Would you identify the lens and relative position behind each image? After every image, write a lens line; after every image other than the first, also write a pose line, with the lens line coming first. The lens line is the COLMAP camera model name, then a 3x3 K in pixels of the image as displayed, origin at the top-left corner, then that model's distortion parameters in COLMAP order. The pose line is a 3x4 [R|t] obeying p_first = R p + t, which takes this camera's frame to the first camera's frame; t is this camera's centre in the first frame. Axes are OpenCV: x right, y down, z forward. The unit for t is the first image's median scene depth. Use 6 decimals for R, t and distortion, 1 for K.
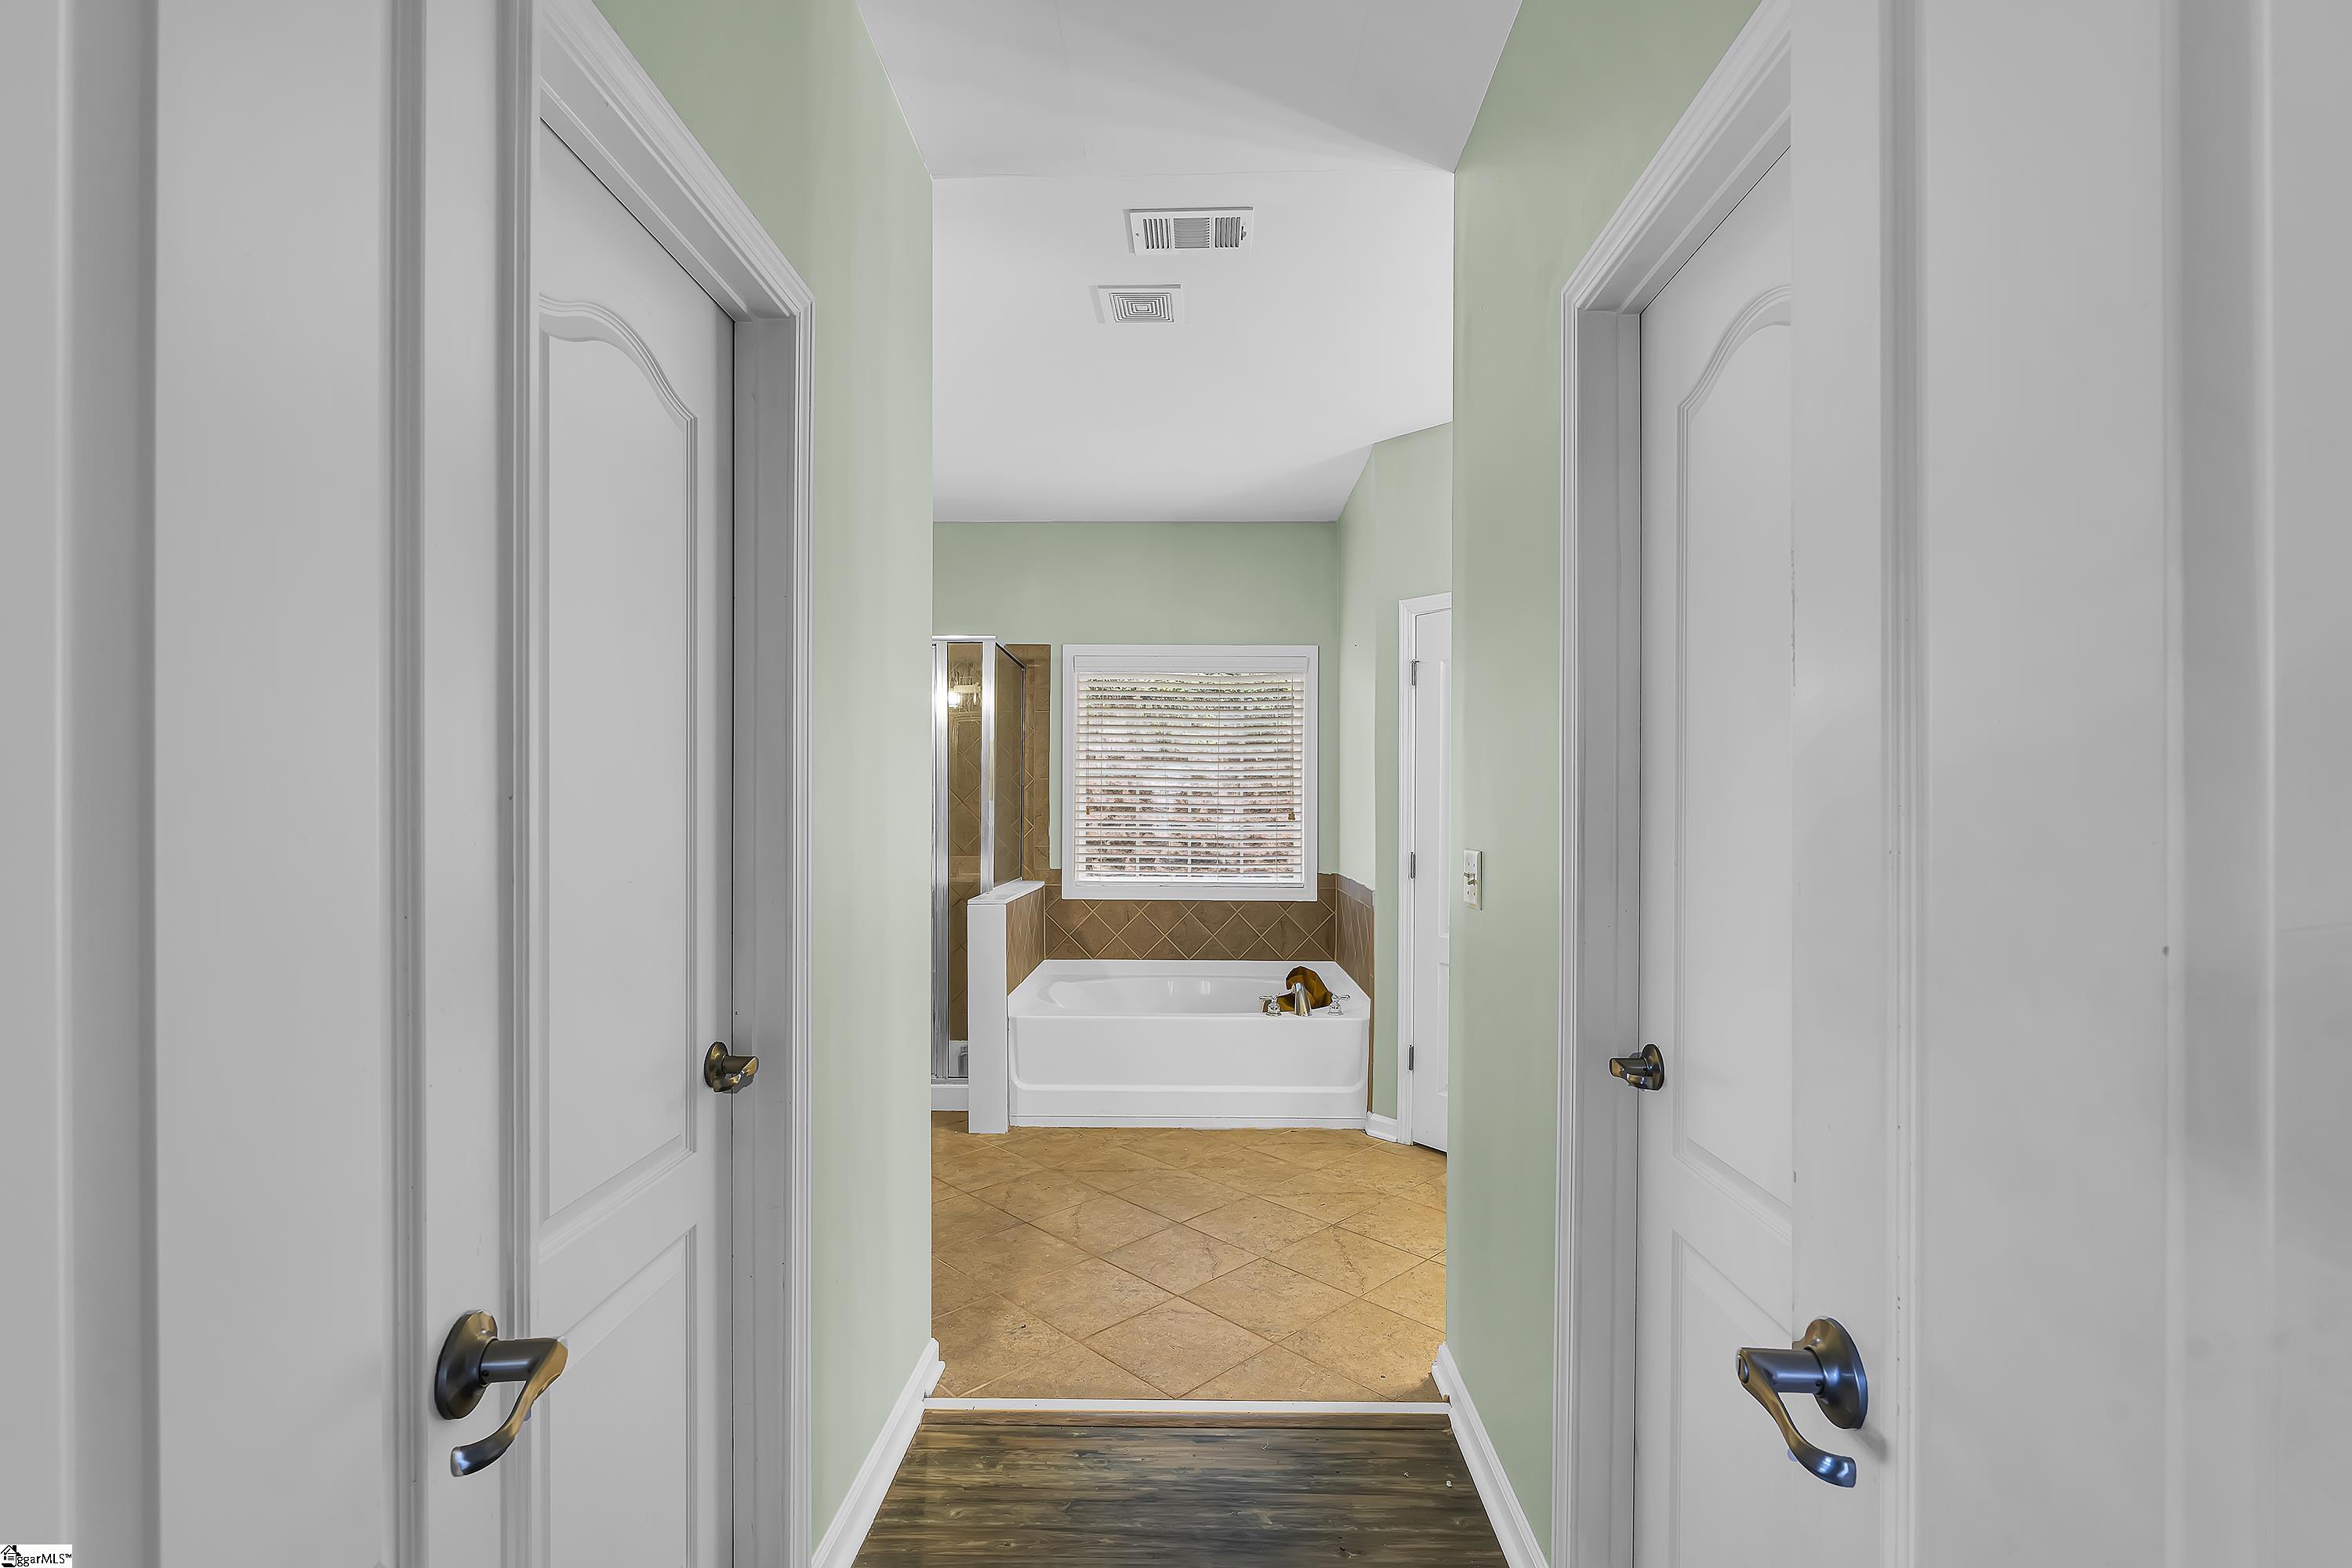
lens RADIAL K [[1027.0, 0, 1177.4], [0, 1027.0, 805.2], [0, 0, 1]] dist [-0.004233, -0.000167]
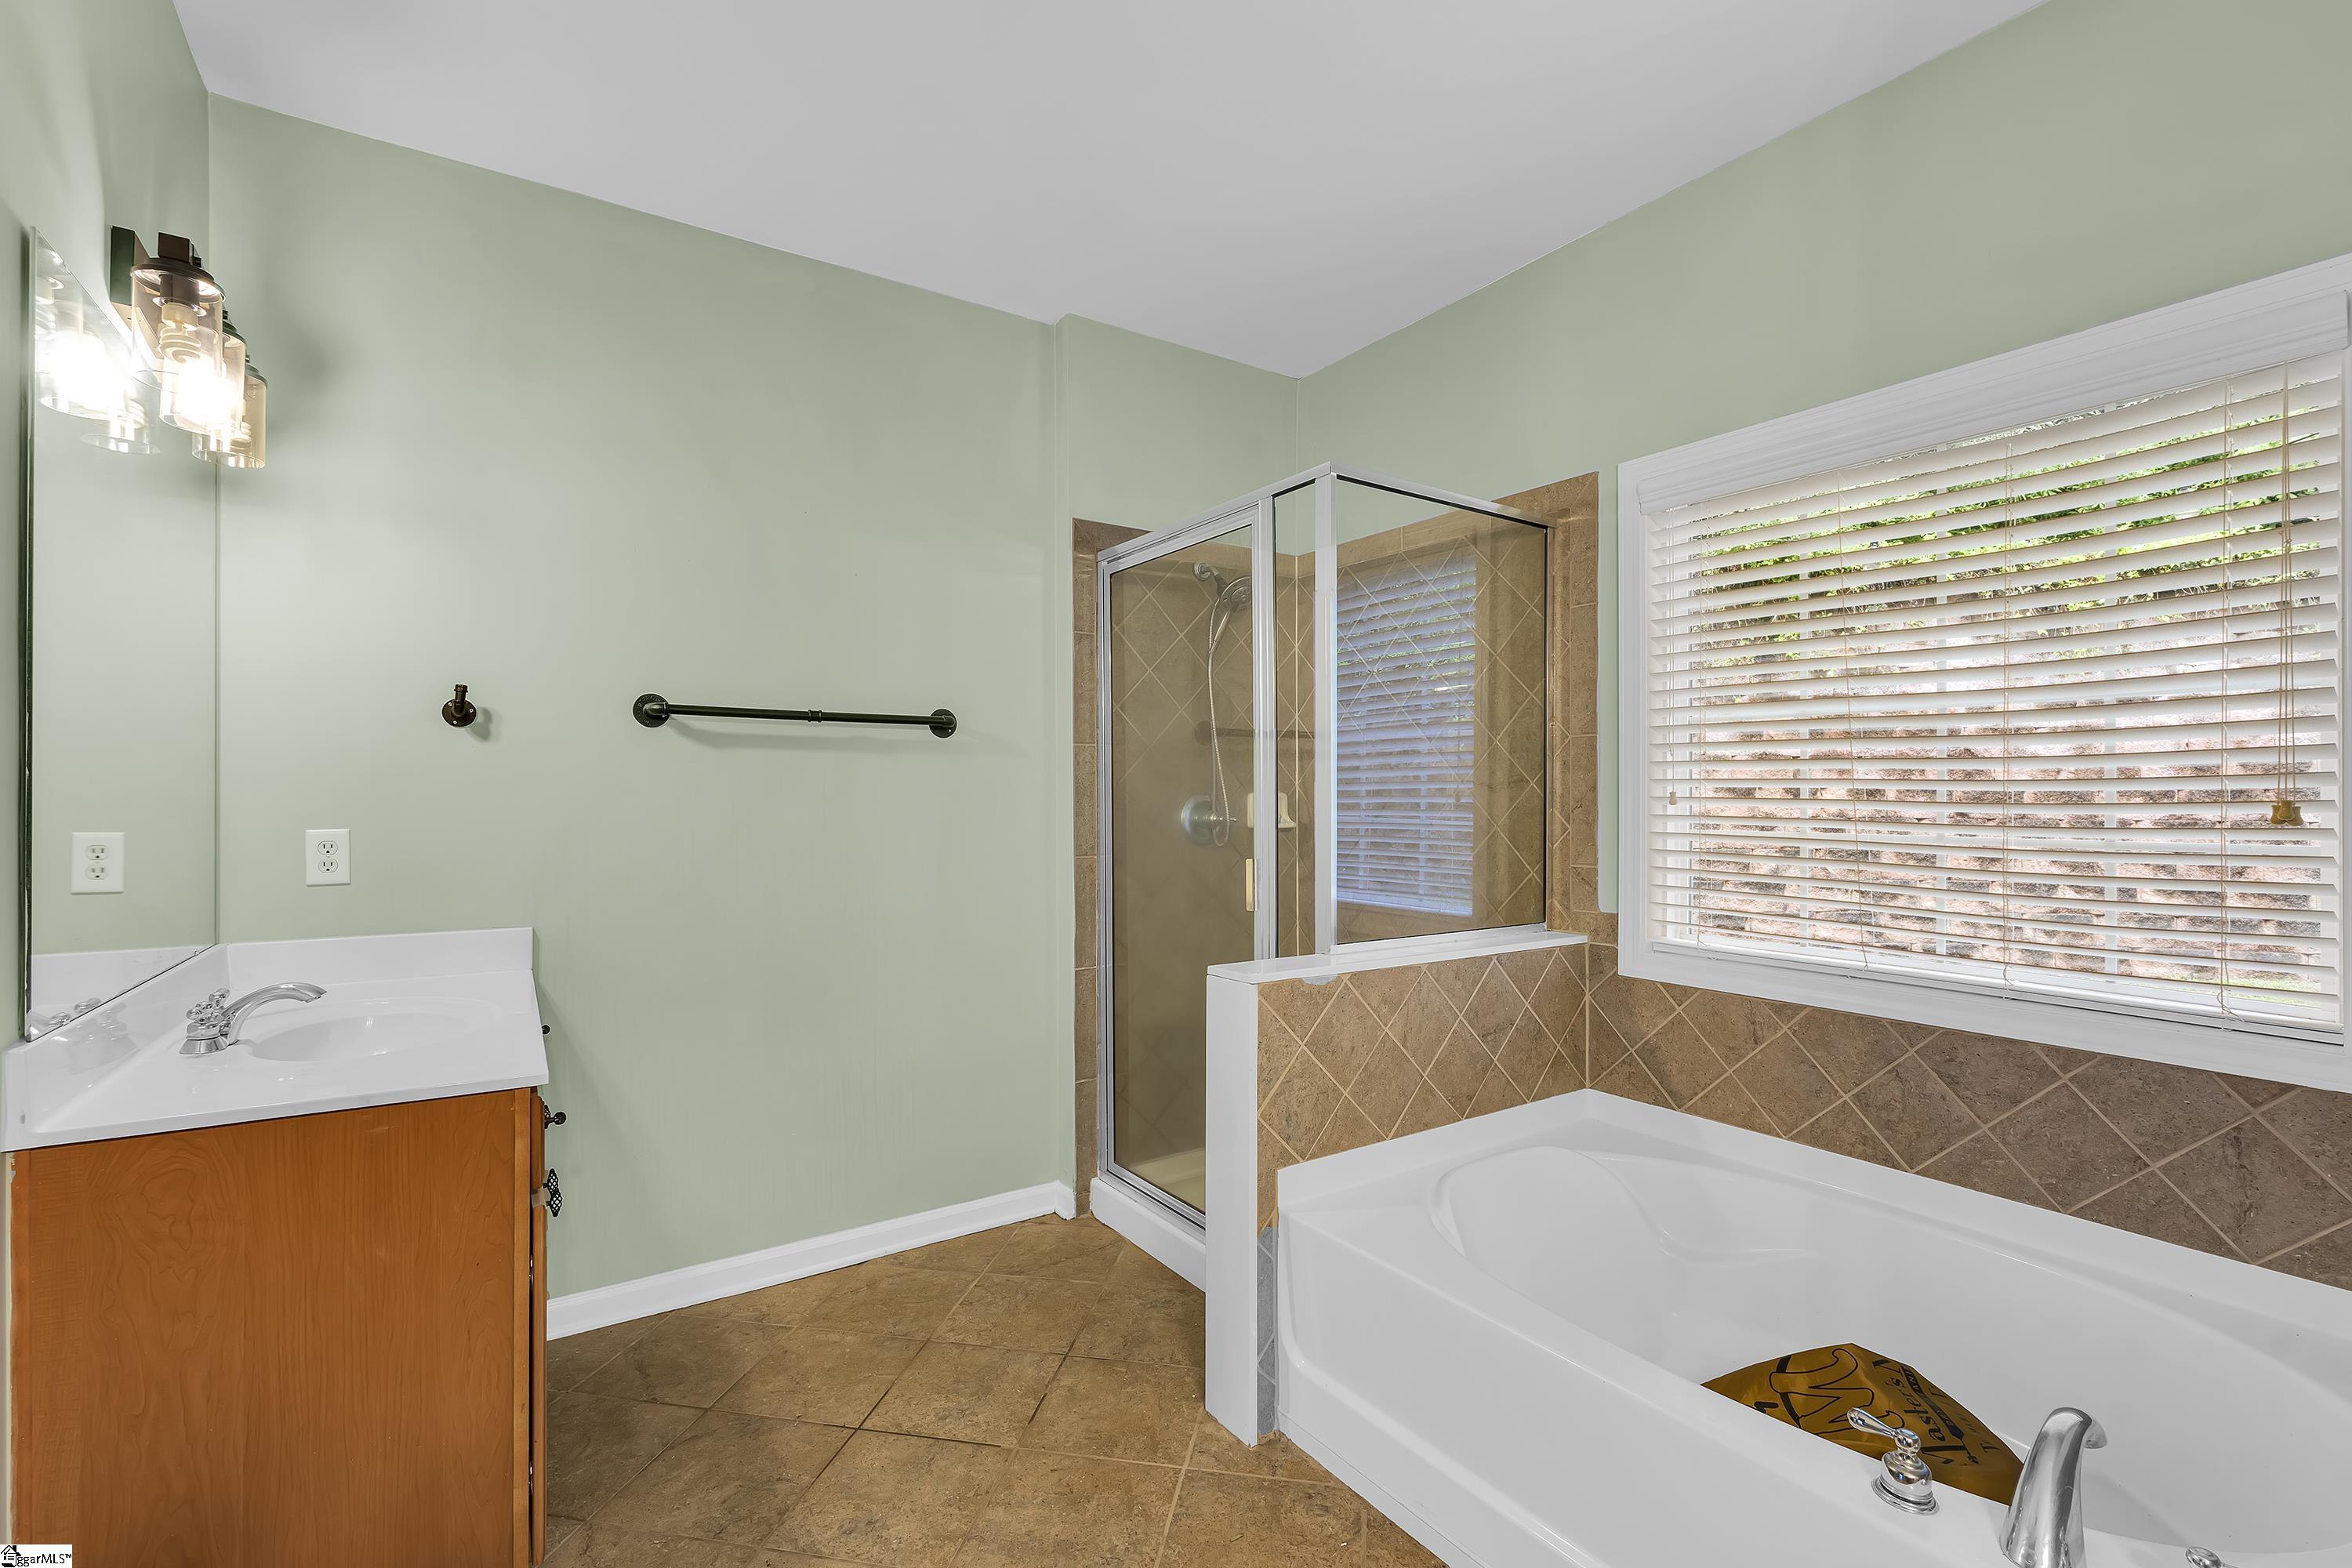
lens RADIAL K [[1027.0, 0, 1185.6], [0, 1027.0, 797.2], [0, 0, 1]] dist [-0.004233, -0.000167]
pose [[0.587853, 0.002325, -0.808964, 0.167880], [-0.002503, 0.999996, 0.001056, 0.005107], [0.808964, 0.001404, 0.587857, 0.536664]]
